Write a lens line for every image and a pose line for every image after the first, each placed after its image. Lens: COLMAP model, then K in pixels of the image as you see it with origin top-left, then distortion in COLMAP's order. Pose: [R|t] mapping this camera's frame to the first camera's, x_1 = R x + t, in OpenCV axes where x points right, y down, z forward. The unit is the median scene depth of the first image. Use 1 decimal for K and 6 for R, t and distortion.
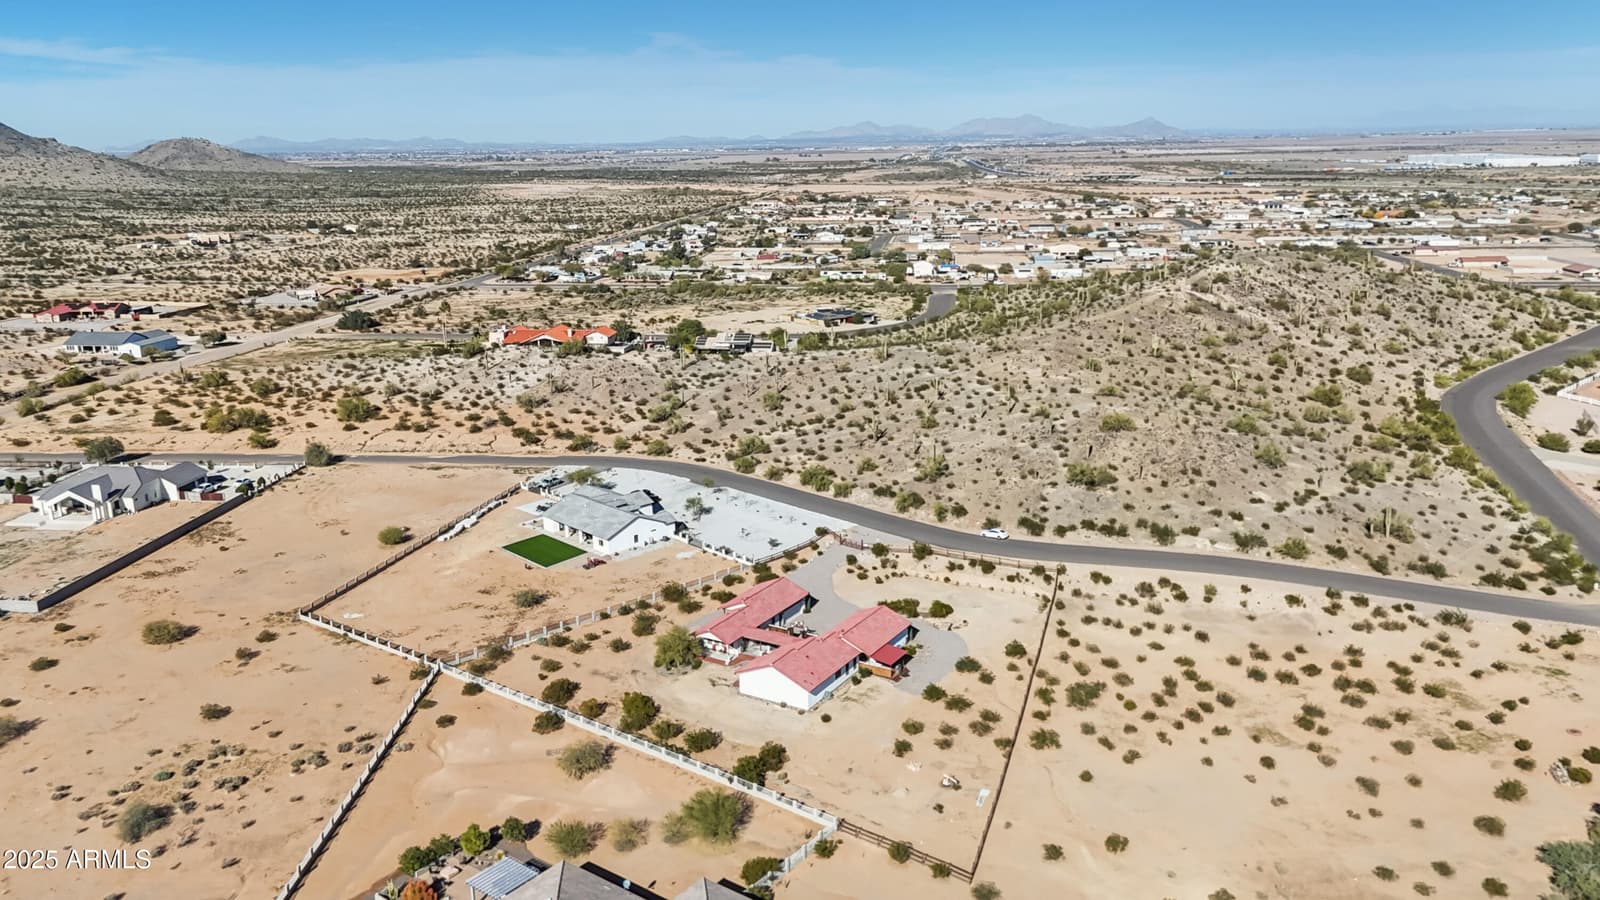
lens RADIAL K [[1249.3, 0, 800.0], [0, 1249.3, 450.0], [0, 0, 1]] dist [0.119076, -0.175321]
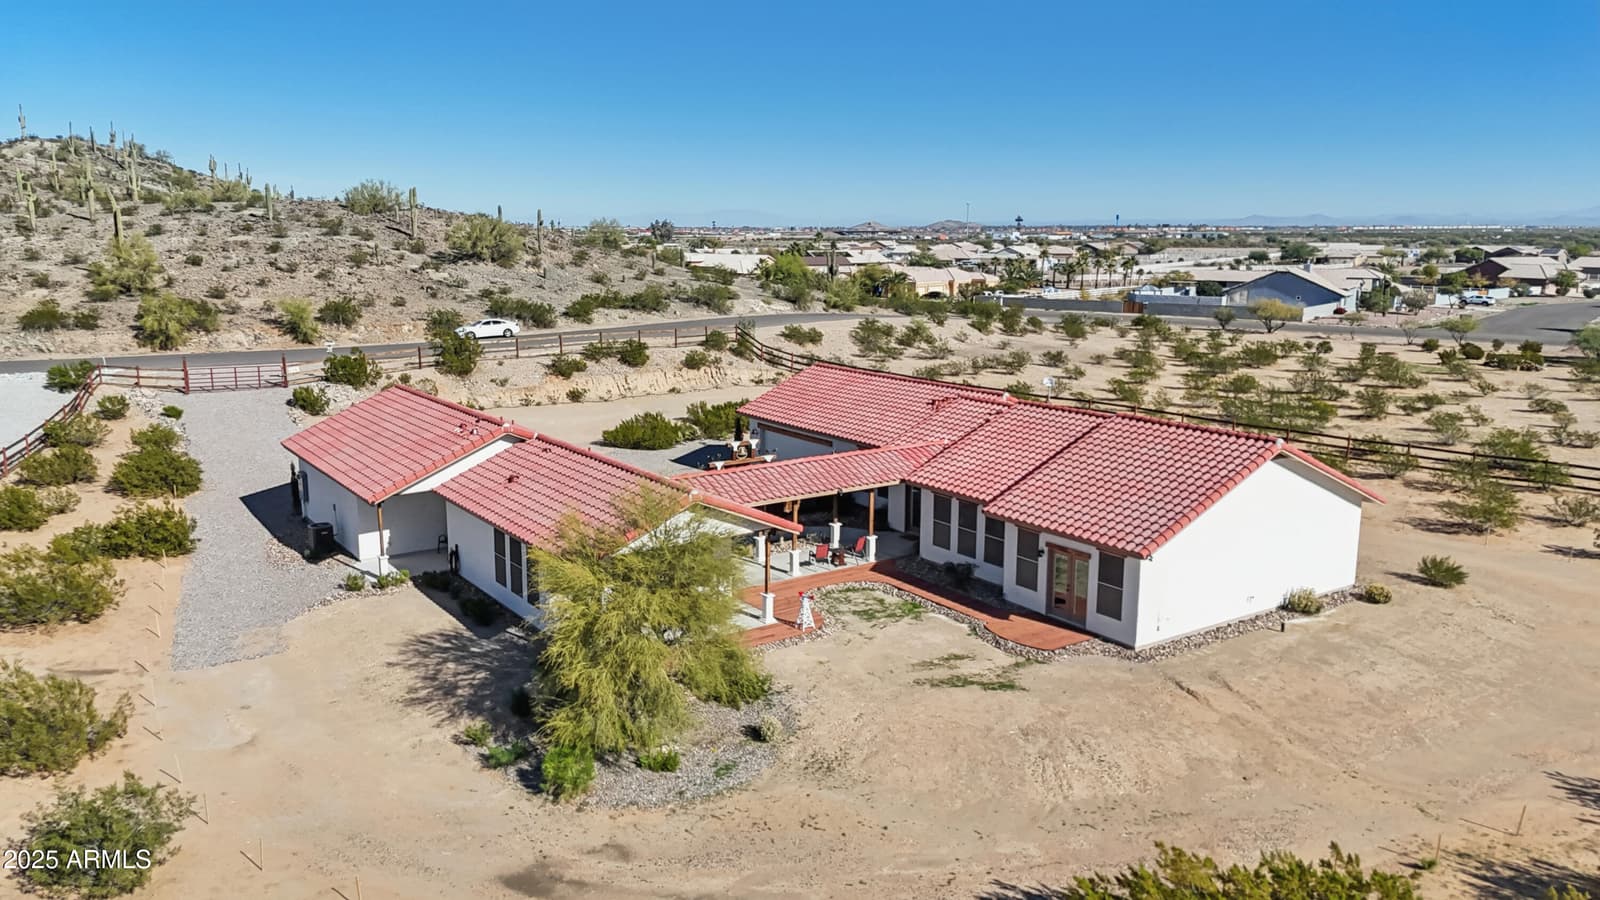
lens RADIAL K [[1170.6, 0, 802.6], [0, 1170.6, 480.2], [0, 0, 1]] dist [0.072158, -0.087405]
pose [[0.395454, -0.175310, 0.901600, -0.193403], [0.219443, 0.971221, 0.092597, 0.110464], [-0.891886, 0.161232, 0.422544, 0.780268]]
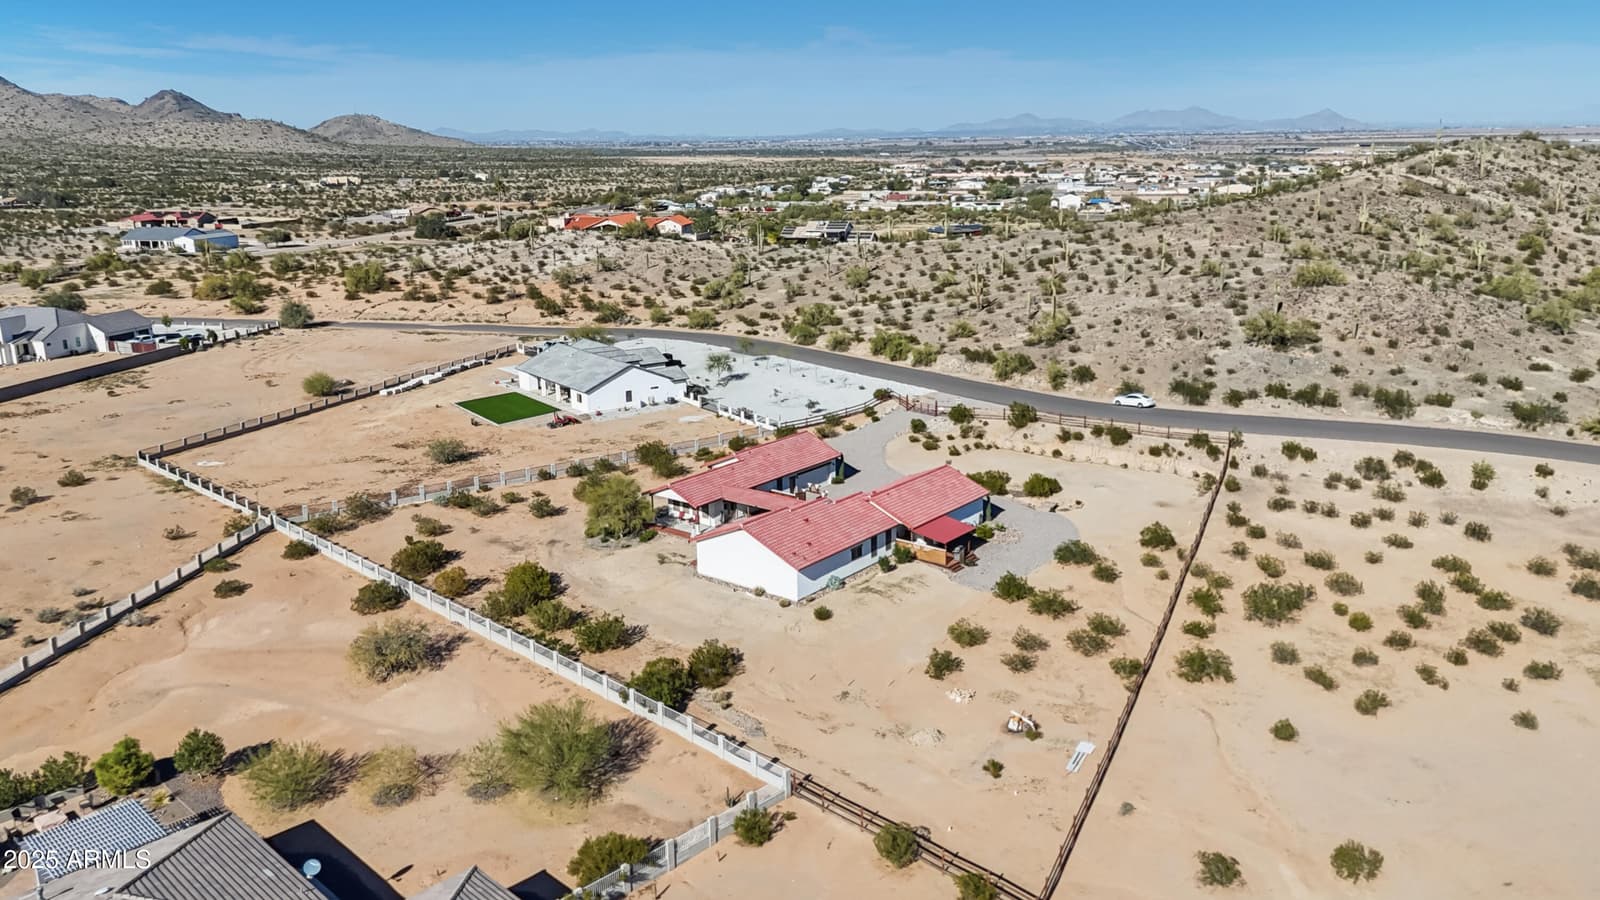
lens RADIAL K [[1229.8, 0, 800.0], [0, 1229.8, 450.0], [0, 0, 1]] dist [0.068332, -0.044247]
pose [[0.992243, 0.036744, -0.118761, 0.058856], [-0.036505, 0.999325, 0.004189, 0.103592], [0.118835, 0.000179, 0.992914, 0.325928]]
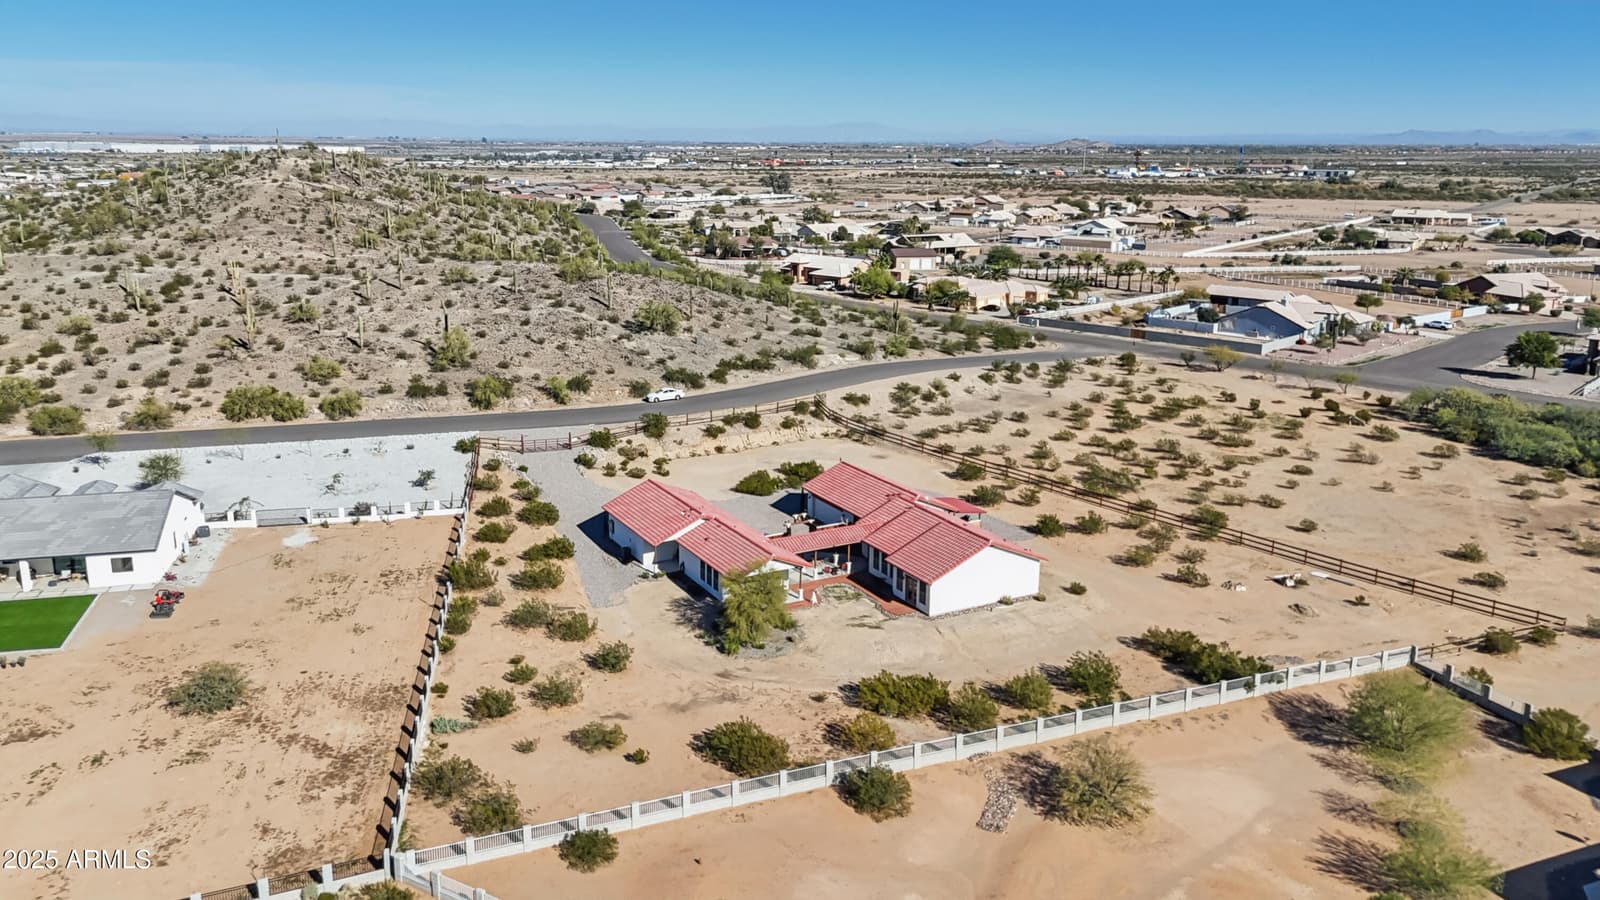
lens RADIAL K [[1183.1, 0, 800.0], [0, 1183.1, 450.0], [0, 0, 1]] dist [0.093821, -0.107434]
pose [[0.486128, -0.200571, 0.850559, -0.422722], [0.200761, 0.972905, 0.114679, 0.036811], [-0.850514, 0.115010, 0.513223, 0.619471]]
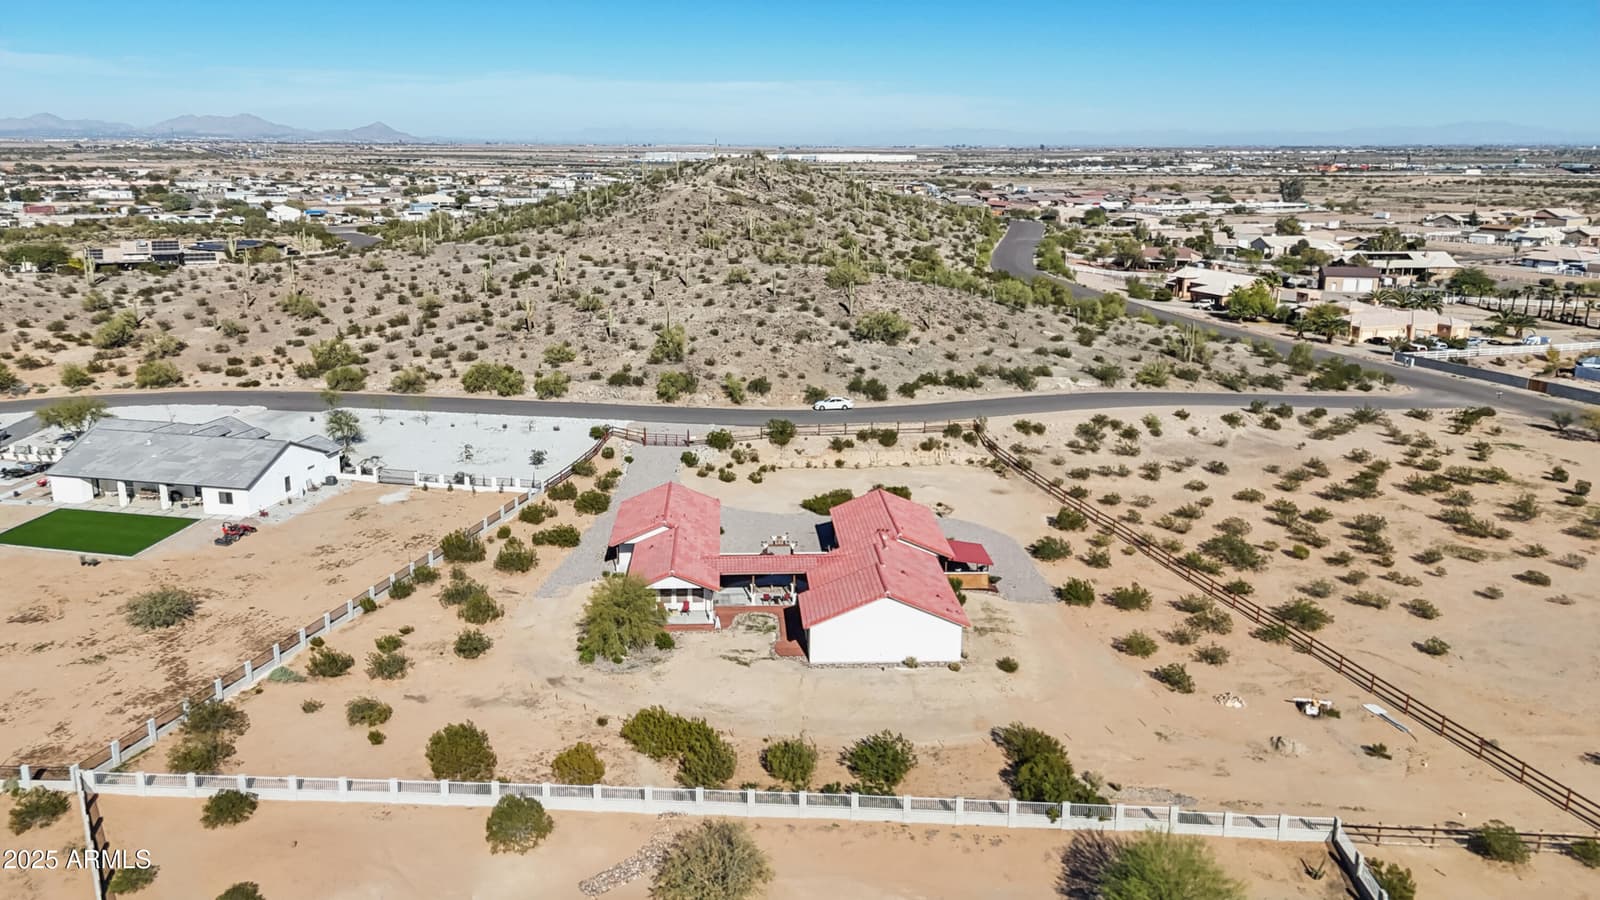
lens RADIAL K [[1183.1, 0, 800.0], [0, 1183.1, 450.0], [0, 0, 1]] dist [0.093821, -0.107434]
pose [[0.822164, -0.121798, 0.556068, -0.256429], [0.122006, 0.991845, 0.036859, 0.069644], [-0.556022, 0.037540, 0.830319, 0.475419]]
